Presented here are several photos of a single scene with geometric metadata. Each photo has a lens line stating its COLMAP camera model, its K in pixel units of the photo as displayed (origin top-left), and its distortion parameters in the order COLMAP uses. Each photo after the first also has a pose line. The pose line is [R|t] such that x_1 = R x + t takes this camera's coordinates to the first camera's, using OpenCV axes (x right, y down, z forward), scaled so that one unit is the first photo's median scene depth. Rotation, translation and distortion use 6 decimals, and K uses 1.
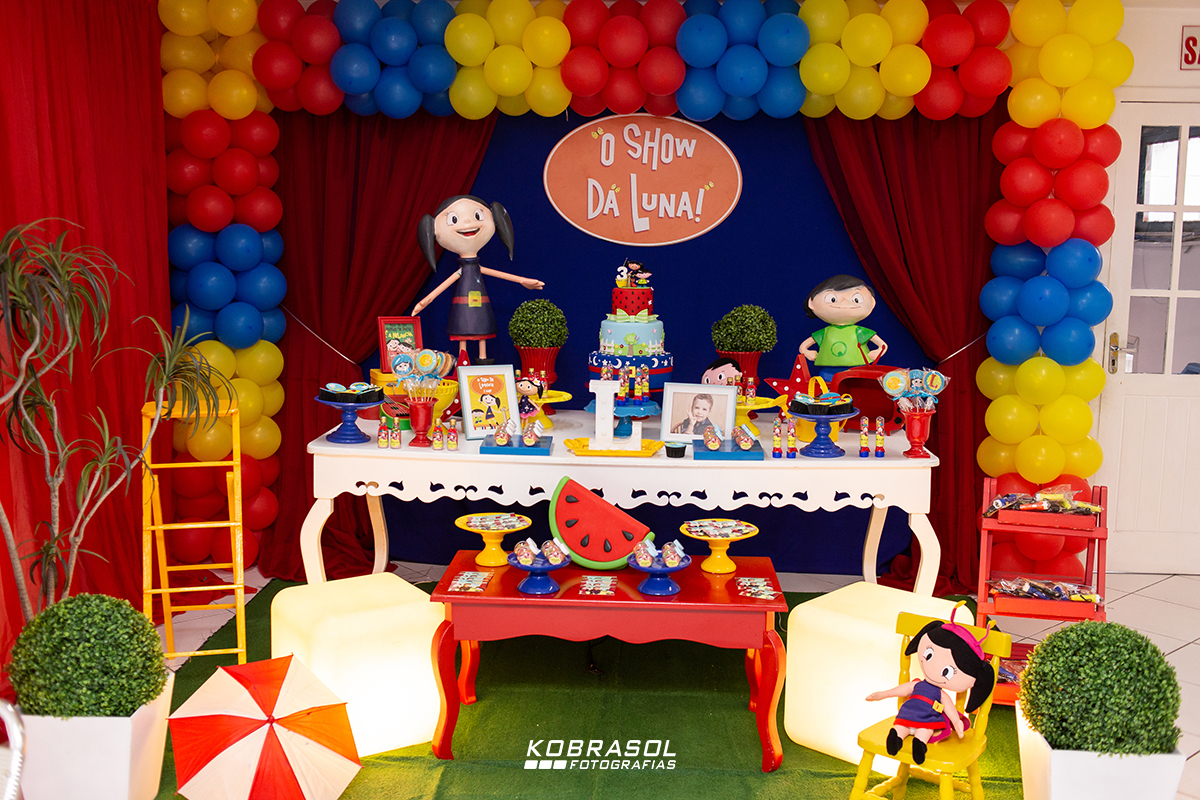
lens RADIAL K [[1214.3, 0, 600.0], [0, 1214.3, 400.0], [0, 0, 1]] dist [-0.015980, -0.031395]
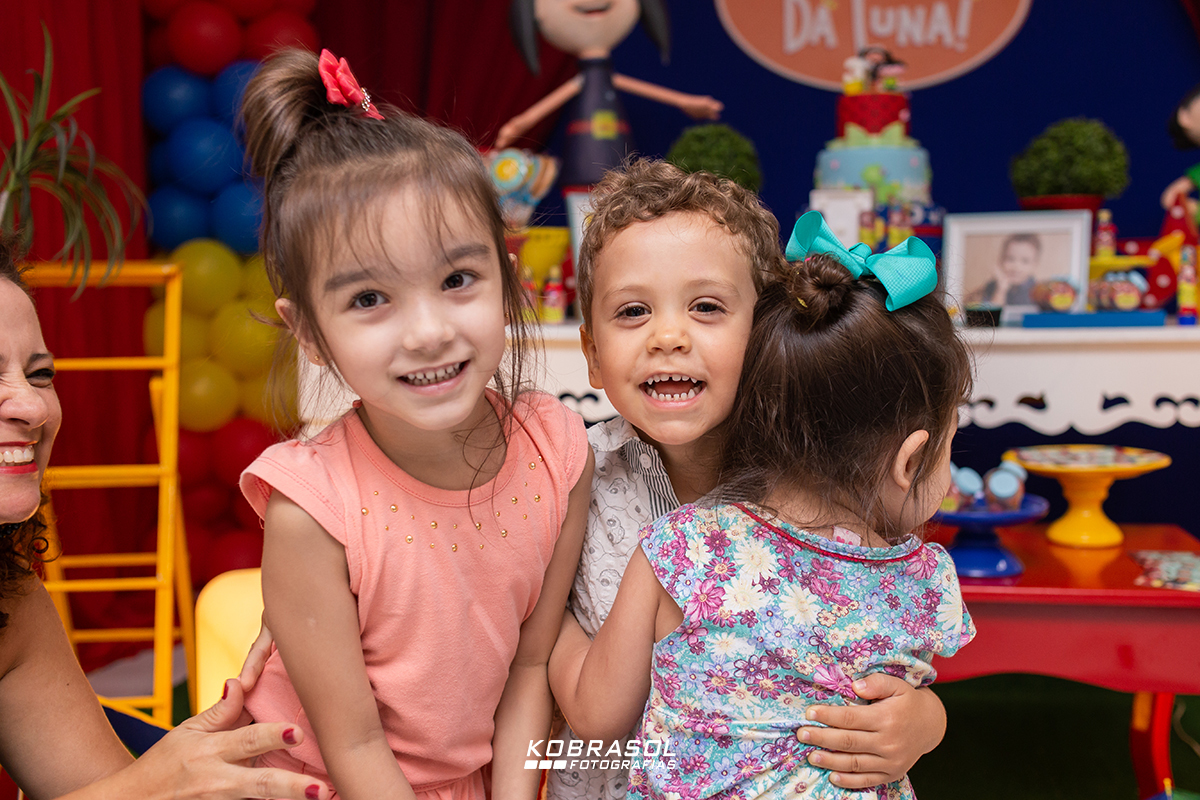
lens RADIAL K [[1353.0, 0, 648.2], [0, 1353.0, 400.2], [0, 0, 1]] dist [-0.013797, -0.008763]
pose [[0.995784, -0.009583, -0.091226, -0.023029], [0.003666, 0.997891, -0.064814, 0.096713], [0.091655, 0.064206, 0.993719, 0.359625]]
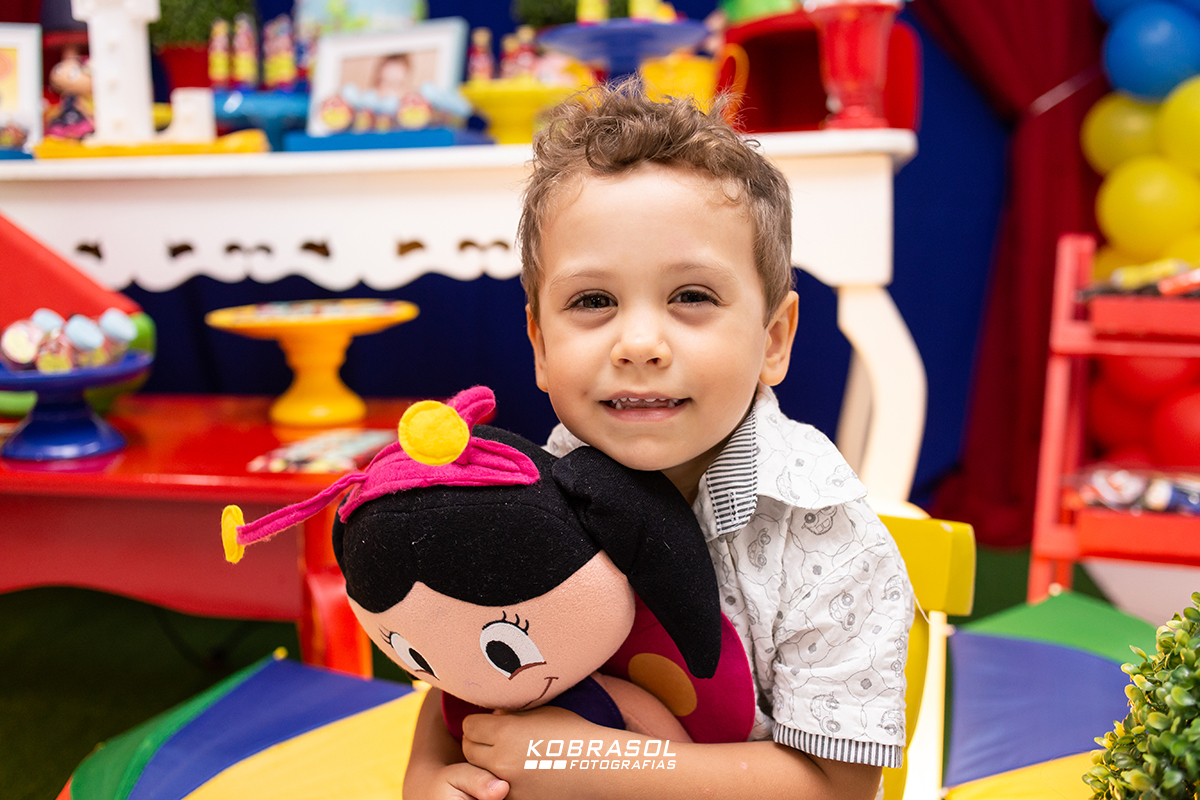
lens RADIAL K [[1192.6, 0, 600.0], [0, 1192.6, 400.0], [0, 0, 1]] dist [-0.022186, -0.017321]
pose [[0.990474, -0.001333, -0.137692, 0.198025], [0.002827, 0.999939, 0.010658, 0.106651], [0.137669, -0.010945, 0.990418, 0.524332]]
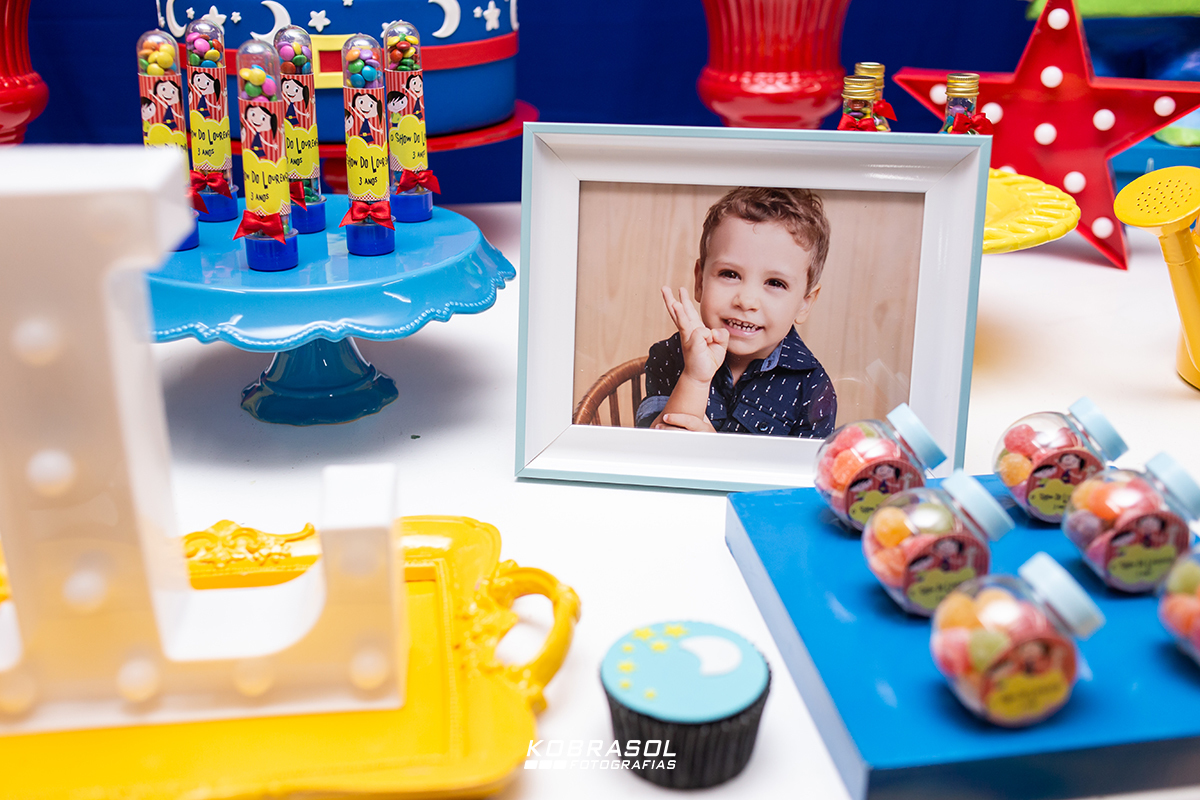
lens RADIAL K [[1214.3, 0, 600.0], [0, 1214.3, 400.0], [0, 0, 1]] dist [-0.015980, -0.031395]
pose [[0.982530, -0.076831, 0.169506, 0.029852], [0.031820, 0.966747, 0.253747, -0.017820], [-0.183365, -0.243920, 0.952303, 0.761426]]
